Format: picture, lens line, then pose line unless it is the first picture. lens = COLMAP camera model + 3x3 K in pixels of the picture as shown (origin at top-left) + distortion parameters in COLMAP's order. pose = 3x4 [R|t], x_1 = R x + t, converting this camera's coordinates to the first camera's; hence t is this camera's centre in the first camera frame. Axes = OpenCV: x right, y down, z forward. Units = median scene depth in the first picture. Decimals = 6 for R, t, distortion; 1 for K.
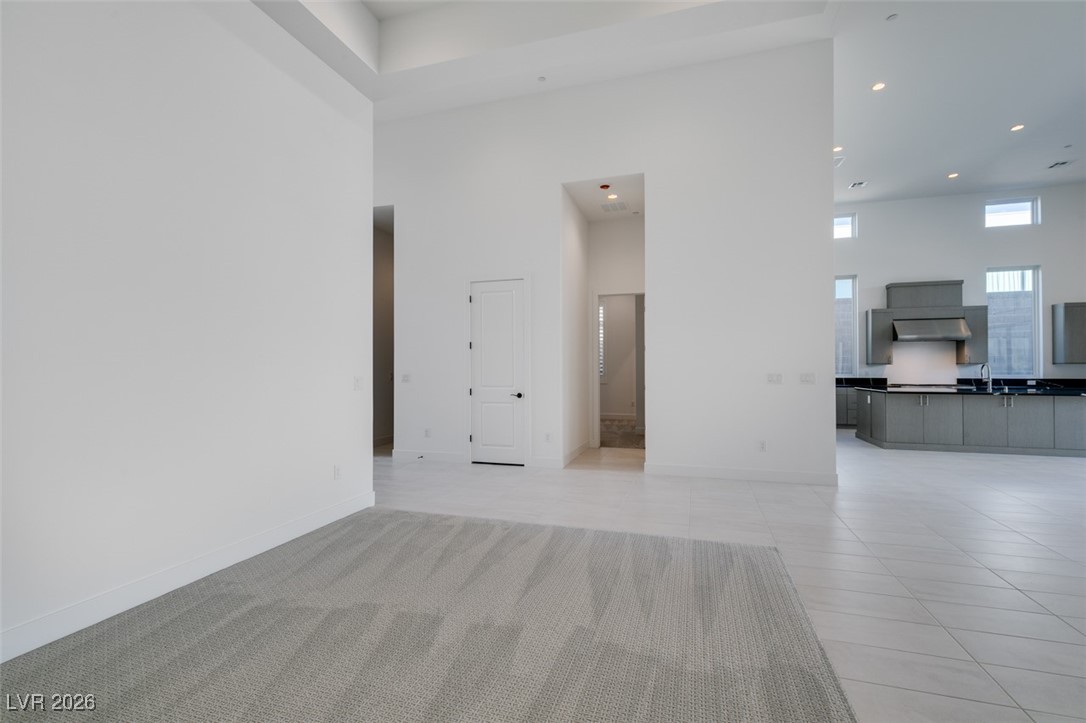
lens RADIAL K [[485.5, 0, 541.1], [0, 485.5, 365.0], [0, 0, 1]] dist [0.004178, -0.000443]
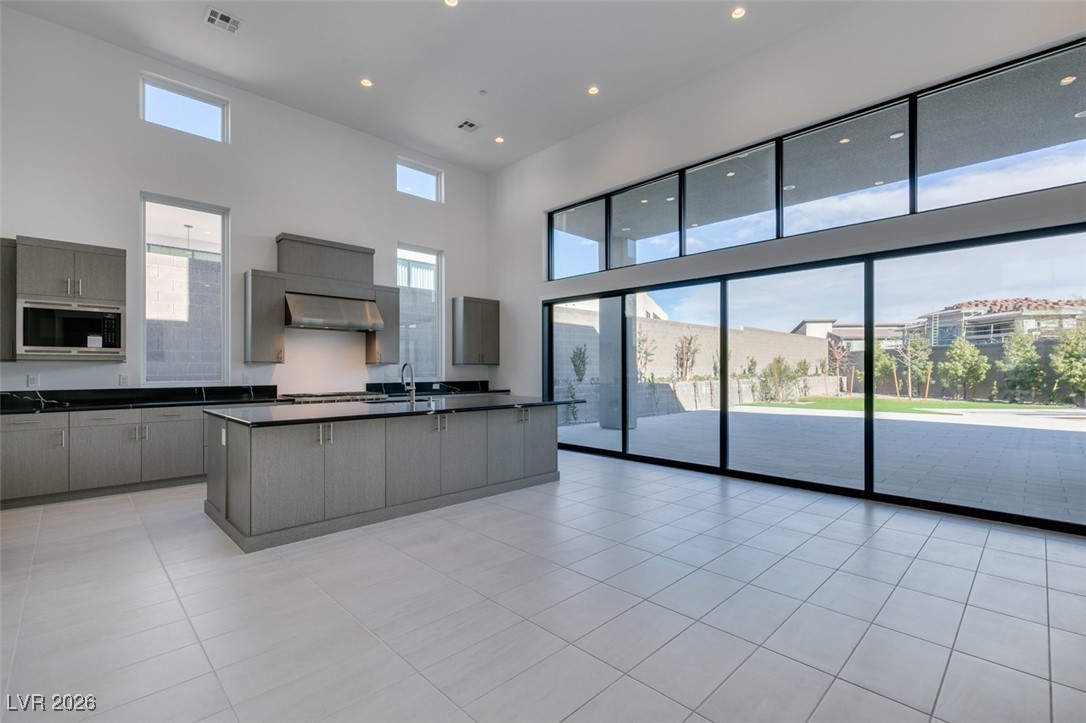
lens RADIAL K [[485.5, 0, 540.9], [0, 485.5, 366.1], [0, 0, 1]] dist [0.004178, -0.000443]
pose [[0.473314, 0.006995, 0.880866, 0.451093], [-0.006048, 0.999971, -0.004691, 0.004326], [-0.880873, -0.003107, 0.473342, 0.569612]]
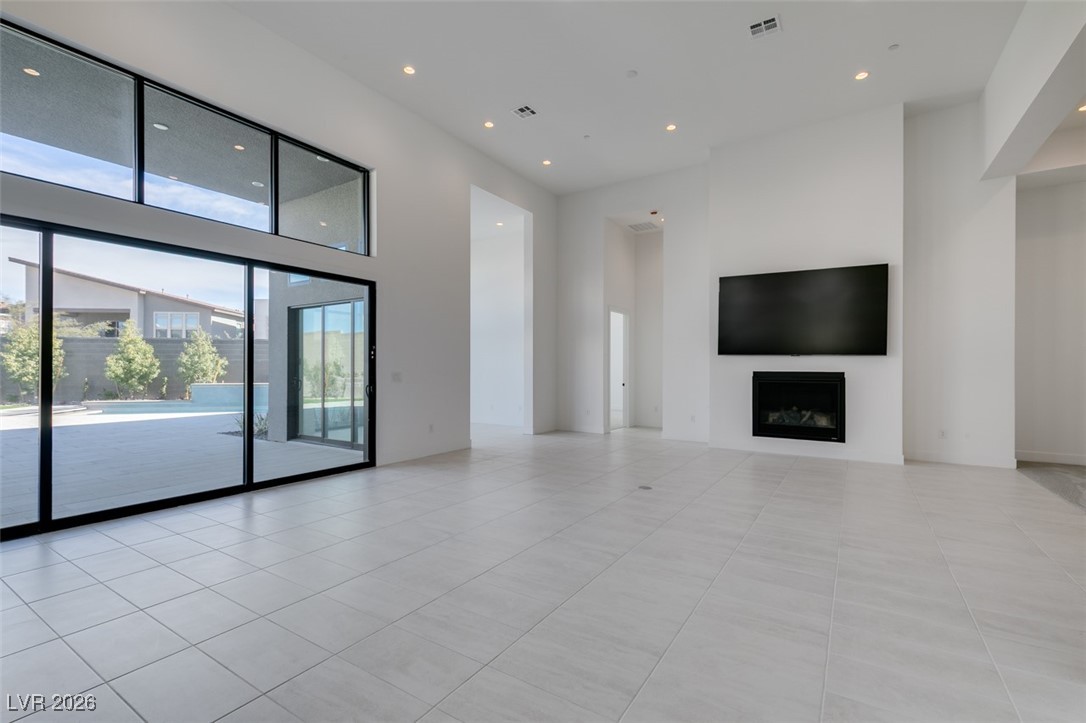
lens RADIAL K [[485.5, 0, 540.7], [0, 485.5, 366.2], [0, 0, 1]] dist [0.004178, -0.000443]
pose [[-0.962642, 0.000568, 0.270776, 0.643296], [-0.002562, 0.999934, -0.011206, 0.006045], [-0.270765, -0.011481, -0.962577, 1.033568]]
